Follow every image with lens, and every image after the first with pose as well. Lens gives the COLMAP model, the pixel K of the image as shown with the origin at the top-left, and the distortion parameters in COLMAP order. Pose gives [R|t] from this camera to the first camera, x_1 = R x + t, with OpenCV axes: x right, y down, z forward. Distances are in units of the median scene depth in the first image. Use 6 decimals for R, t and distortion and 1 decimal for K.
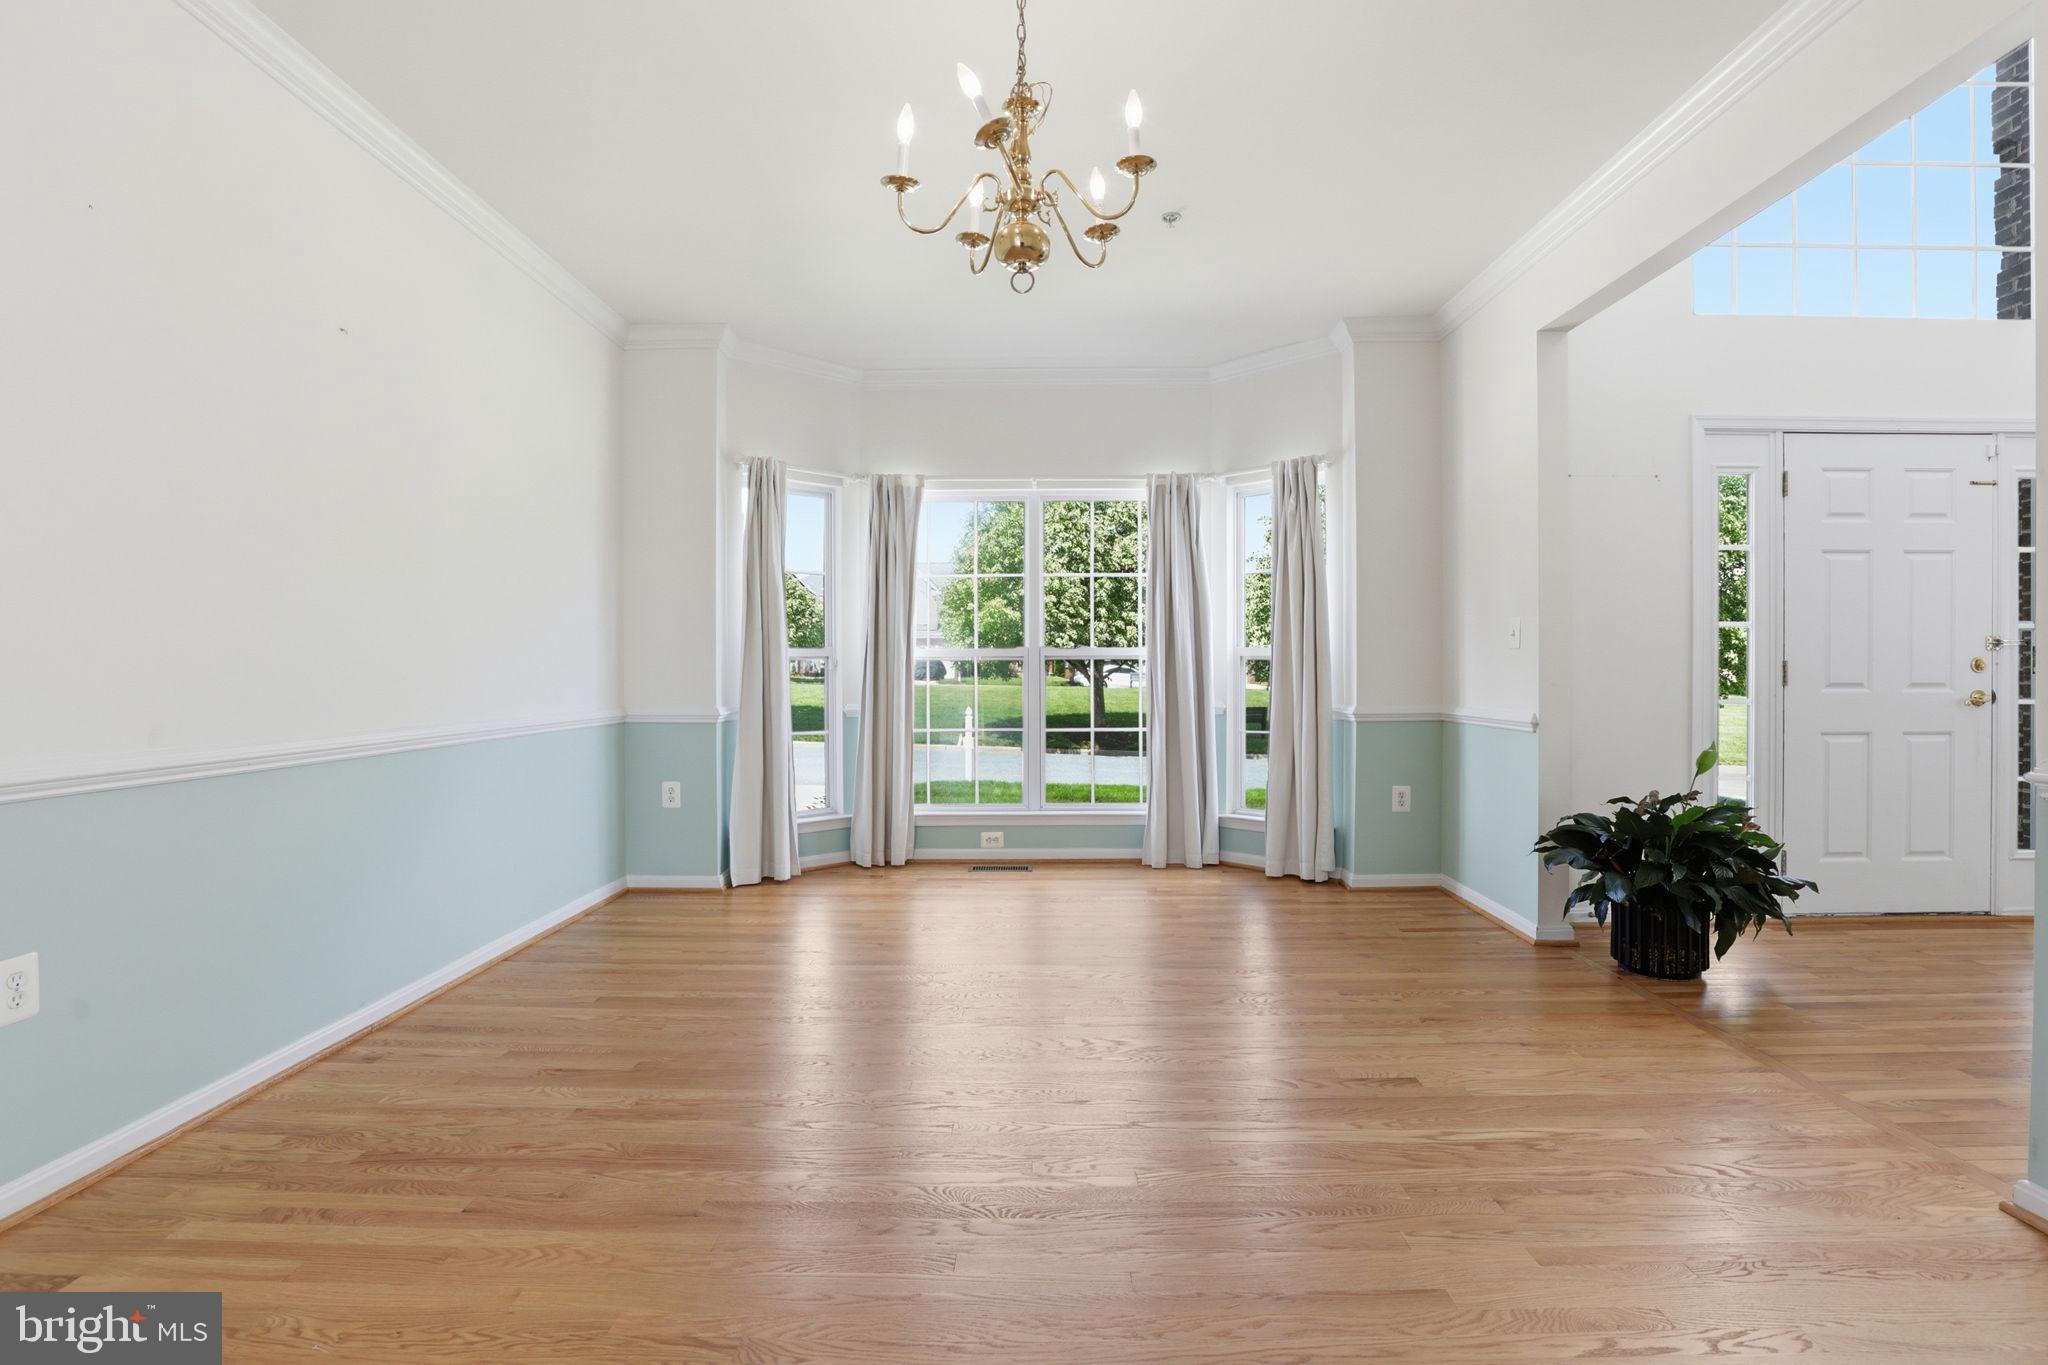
lens RADIAL K [[941.9, 0, 1021.7], [0, 941.9, 681.4], [0, 0, 1]] dist [-0.032212, 0.003995]
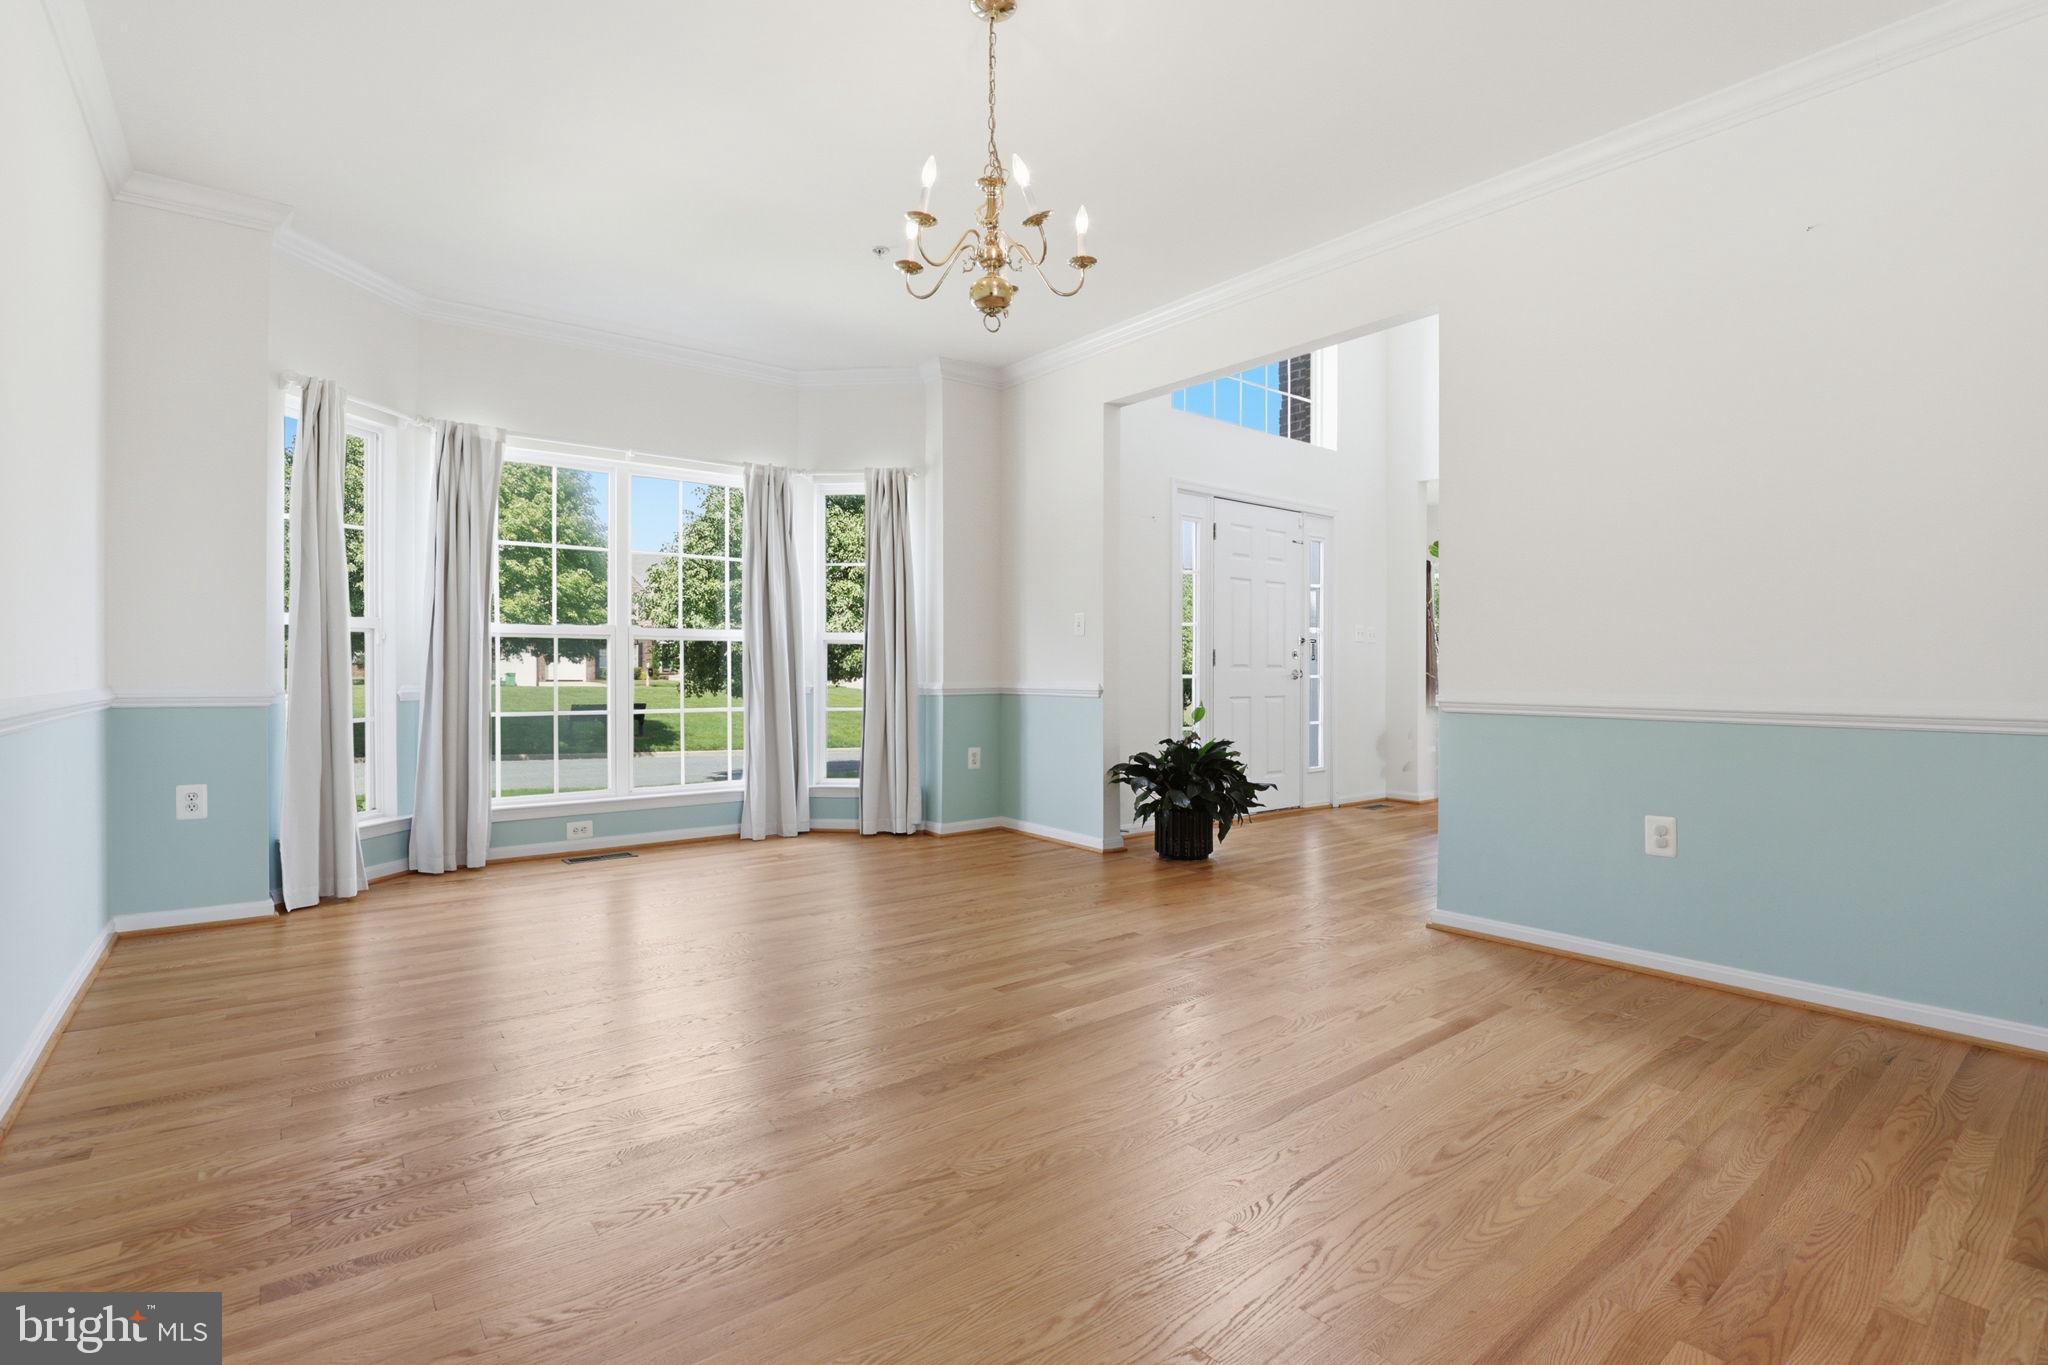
lens RADIAL K [[941.9, 0, 1033.3], [0, 941.9, 674.7], [0, 0, 1]] dist [-0.032212, 0.003995]
pose [[0.780463, 0.001785, 0.625199, -0.304416], [0.000996, 0.999991, -0.004098, 0.021490], [-0.625201, 0.003820, 0.780455, -0.008196]]
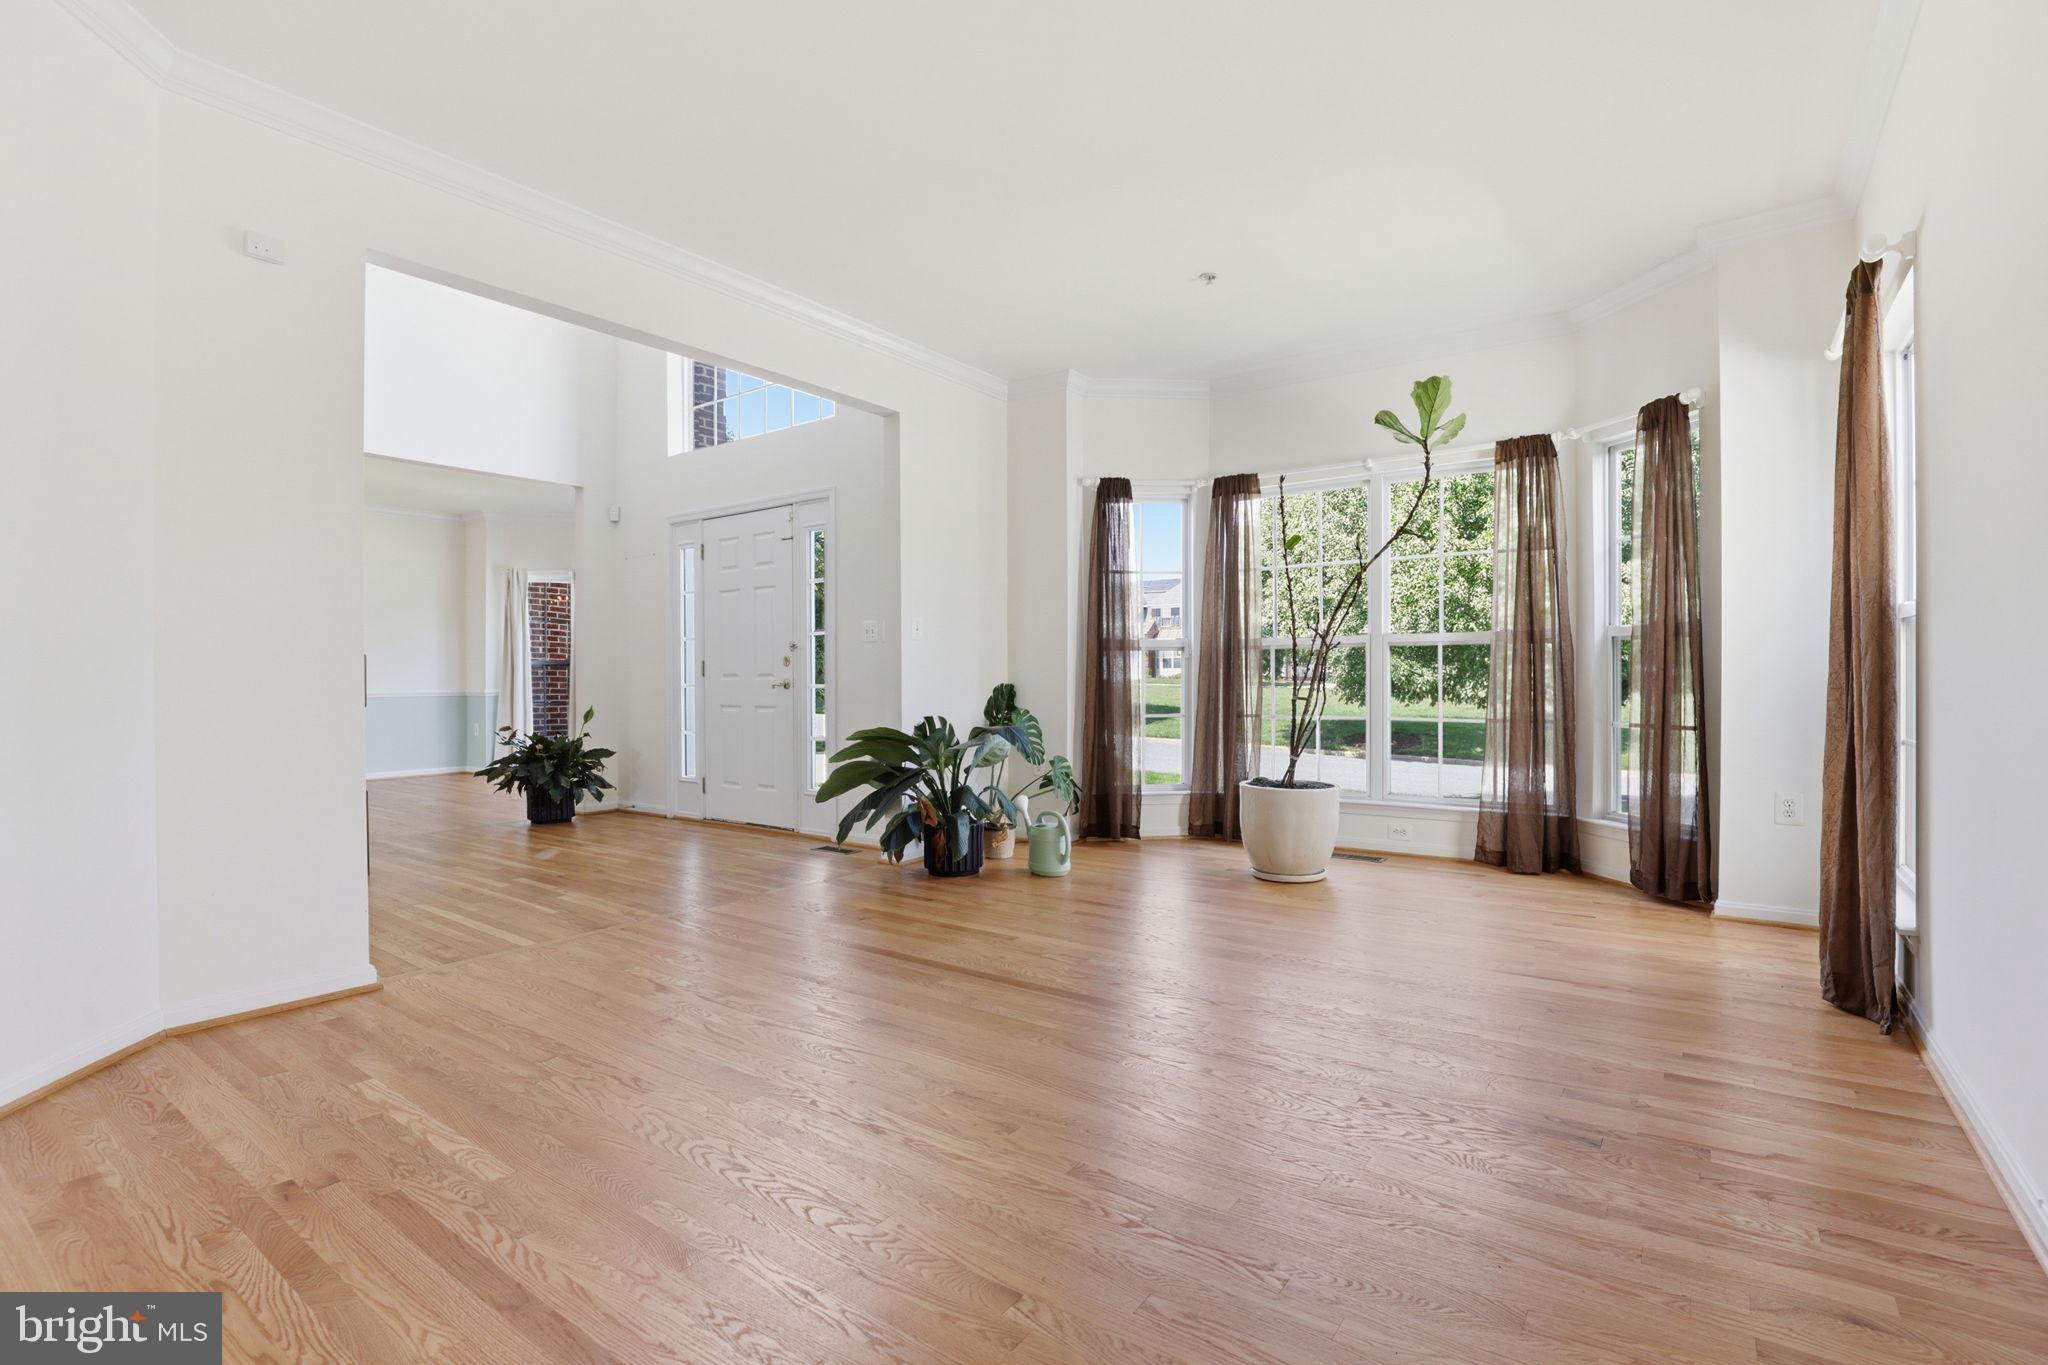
lens RADIAL K [[941.9, 0, 1036.7], [0, 941.9, 669.8], [0, 0, 1]] dist [-0.032212, 0.003995]
pose [[0.806222, 0.005055, -0.591591, 1.937517], [-0.010509, 0.999928, -0.005778, 0.001195], [0.591519, 0.010876, 0.806218, 0.007217]]
